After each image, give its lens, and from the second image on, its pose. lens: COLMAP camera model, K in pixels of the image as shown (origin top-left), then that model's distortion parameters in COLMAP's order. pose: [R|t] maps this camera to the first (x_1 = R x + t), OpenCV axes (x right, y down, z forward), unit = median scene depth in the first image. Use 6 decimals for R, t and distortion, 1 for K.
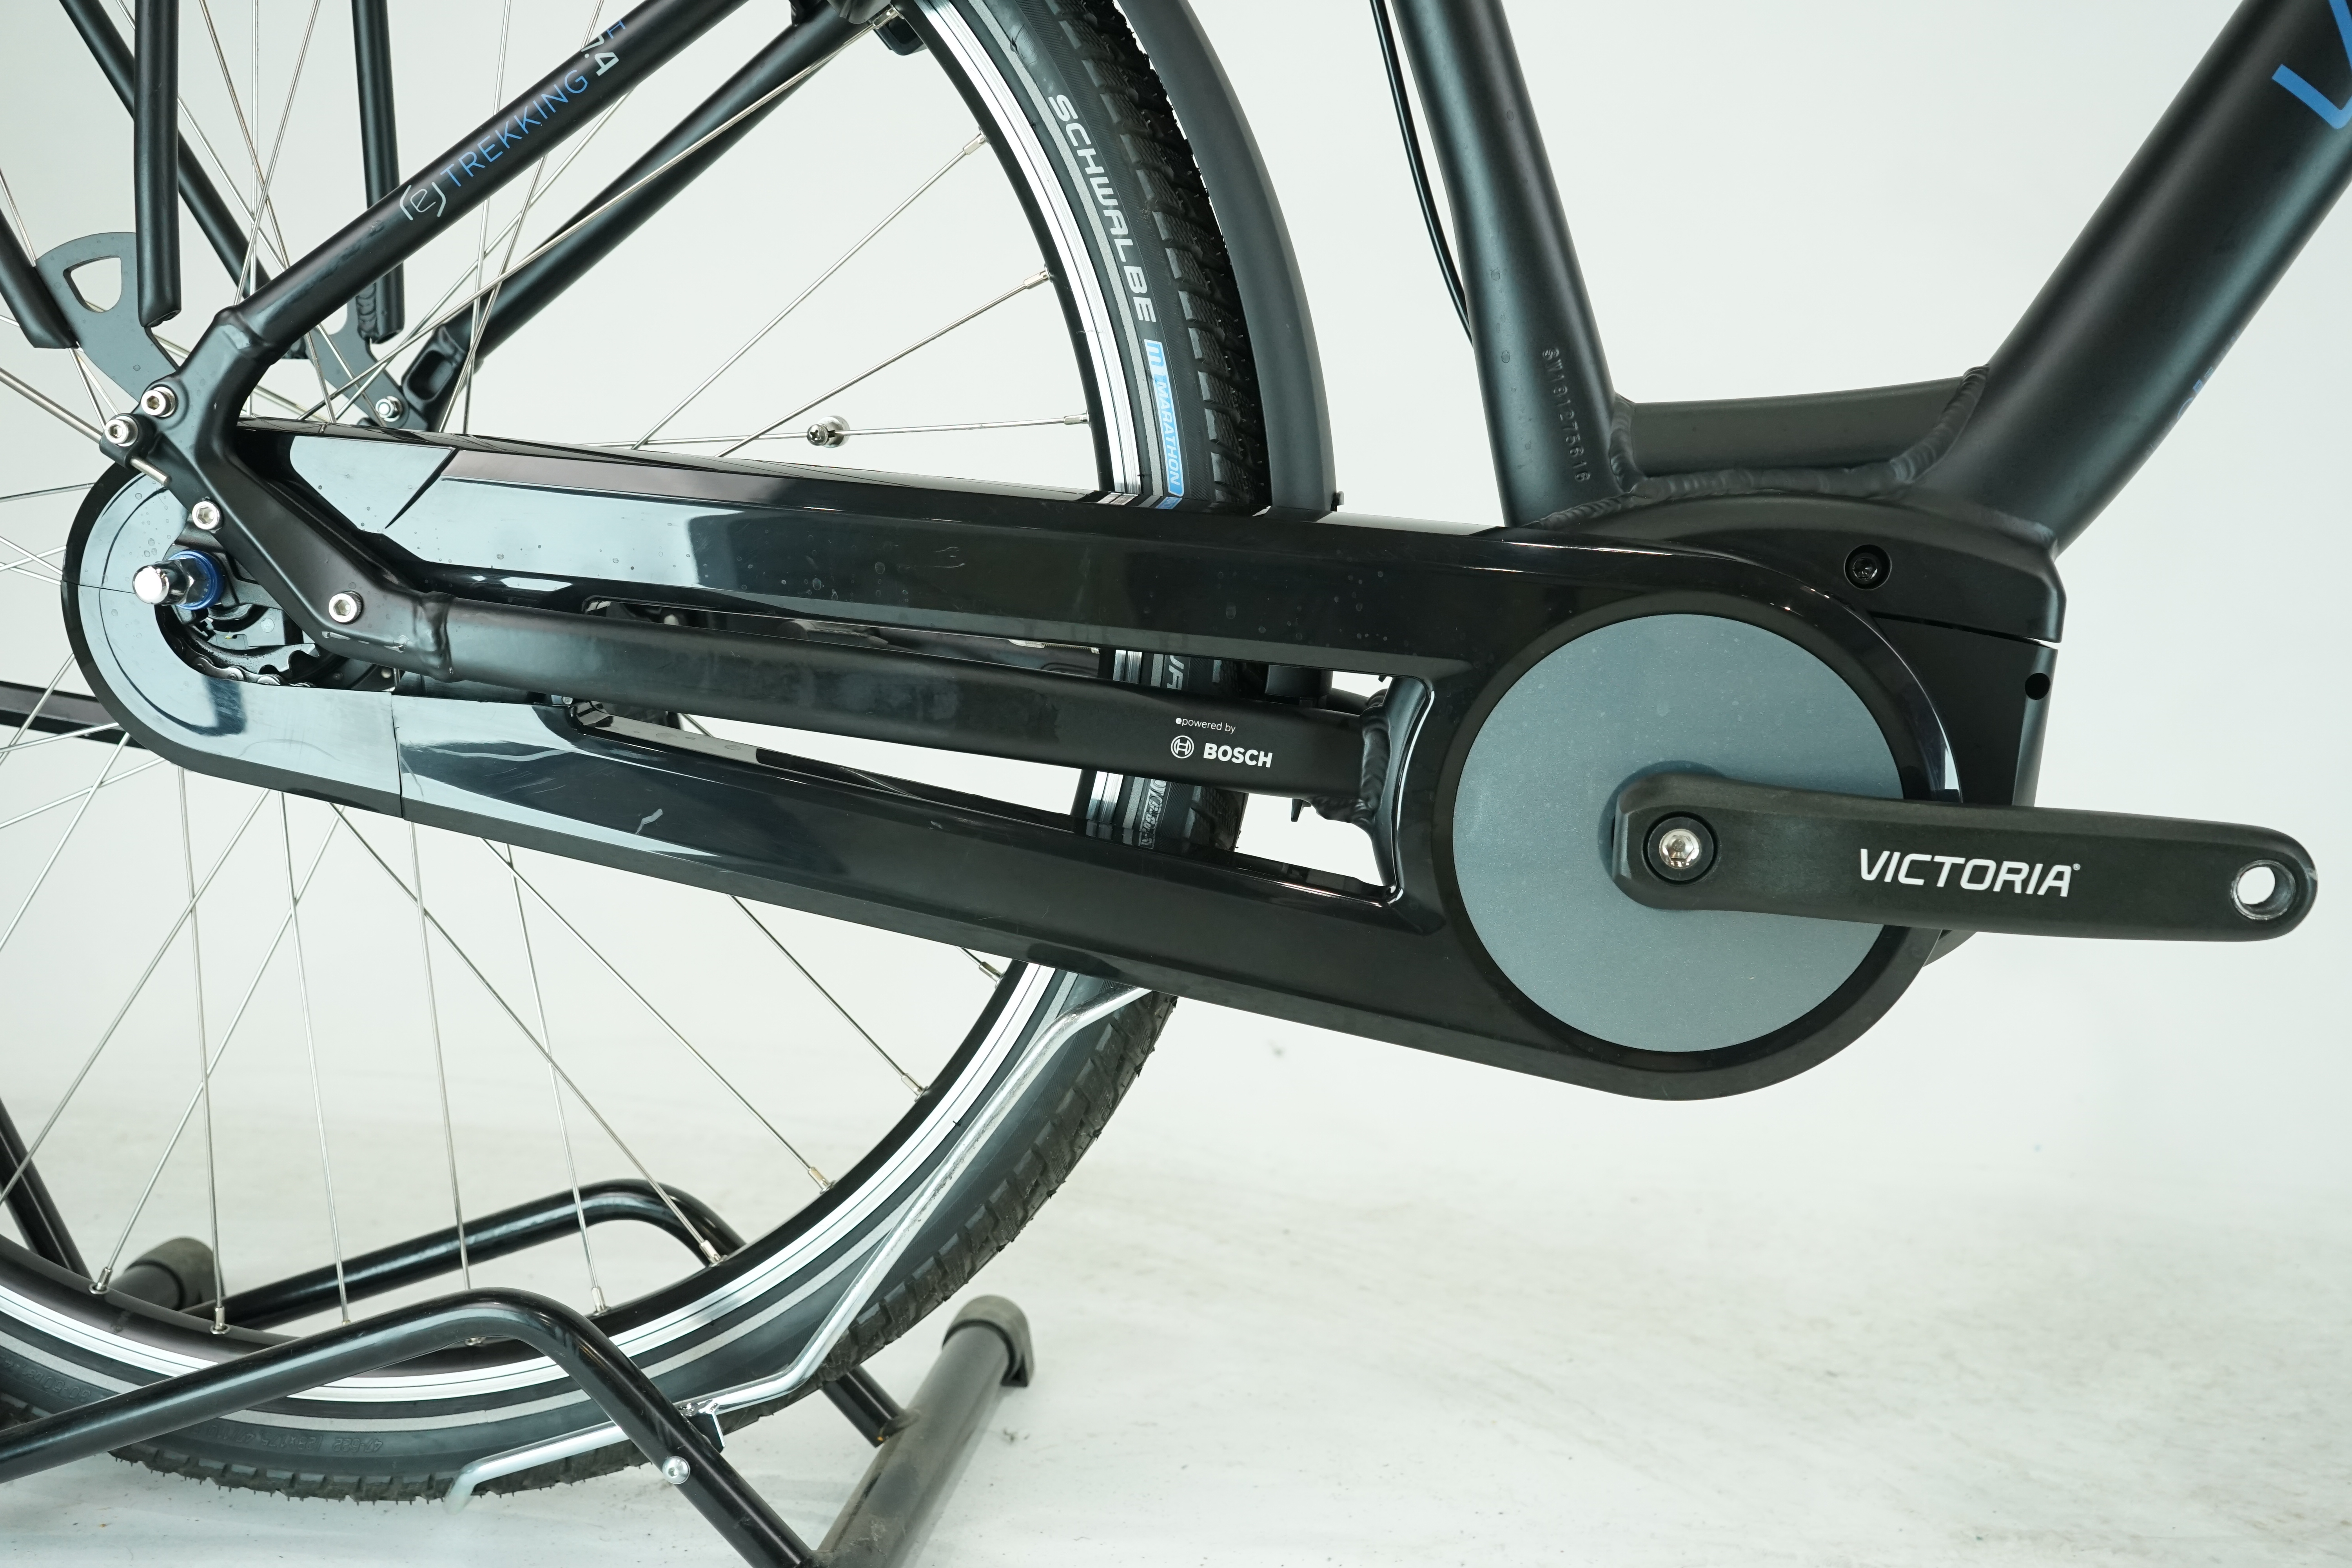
lens RADIAL K [[2307.3, 0, 1176.0], [0, 2307.3, 784.0], [0, 0, 1]] dist [0.000979, 0.003547]
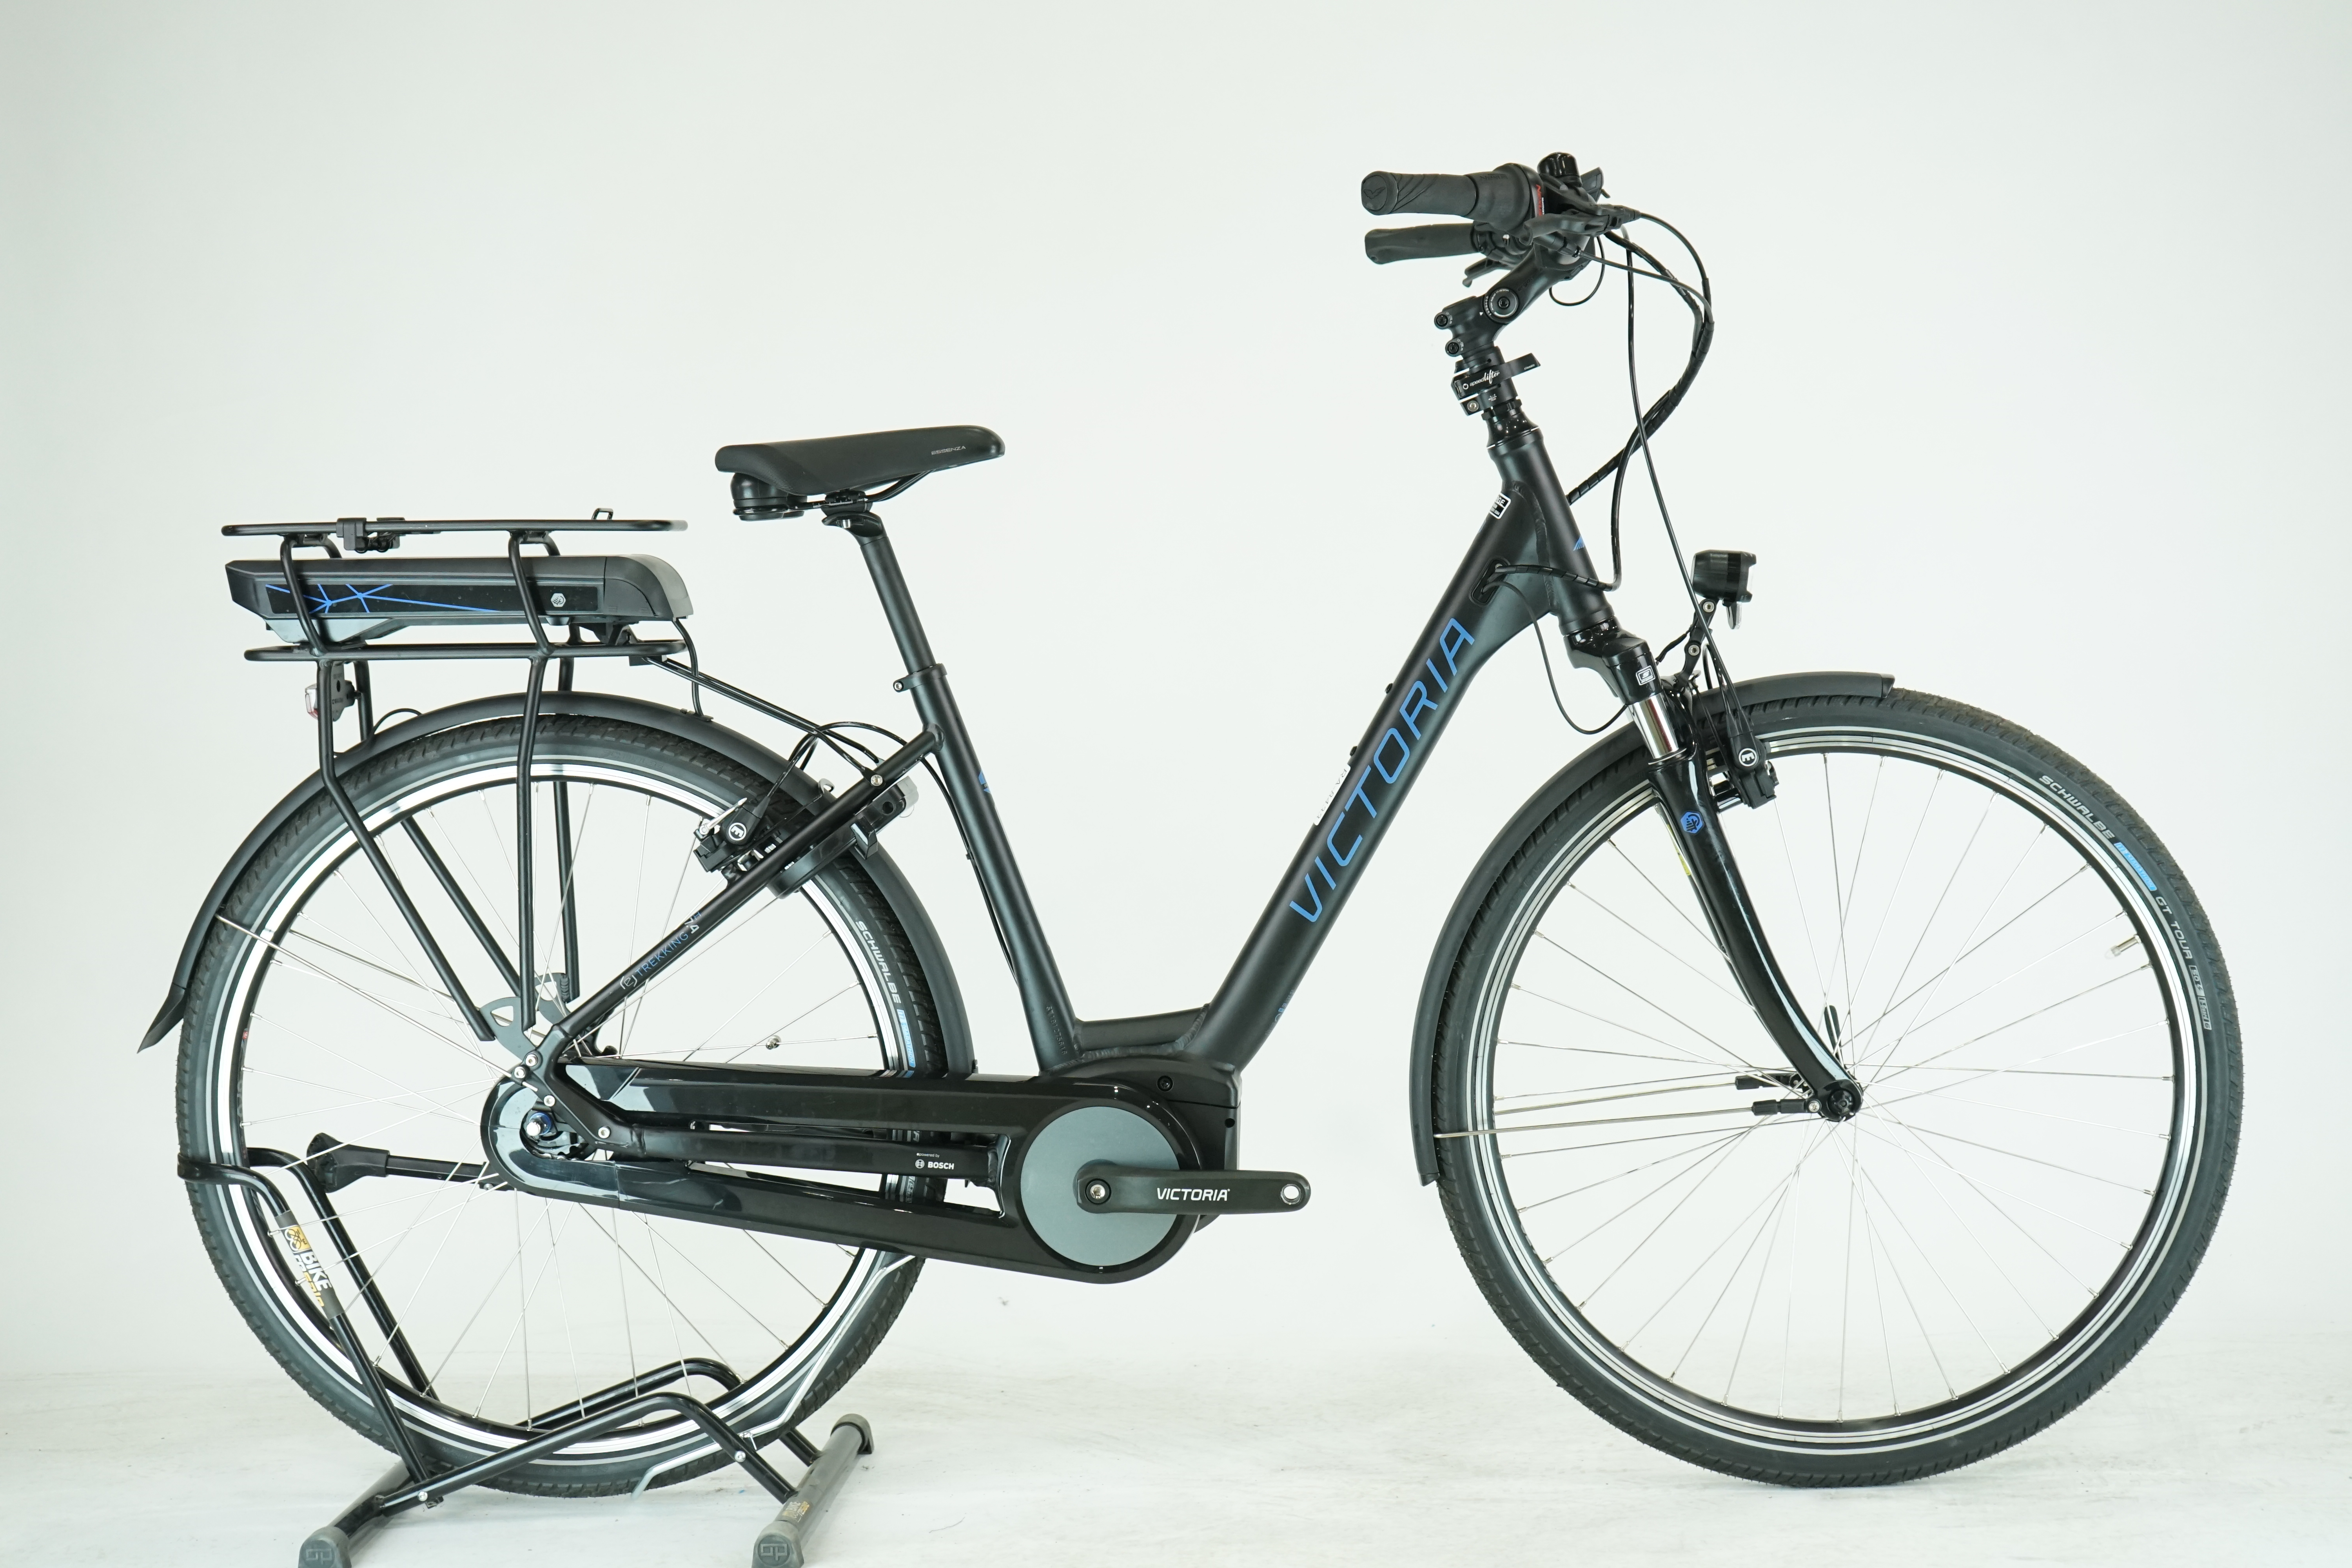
lens RADIAL K [[3451.2, 0, 1176.0], [0, 3451.2, 784.0], [0, 0, 1]] dist [-0.023007, -0.028555]
pose [[0.996640, -0.058997, 0.056816, 0.094115], [0.062591, 0.996005, -0.063692, -0.175547], [-0.052832, 0.067034, 0.996351, -2.933207]]
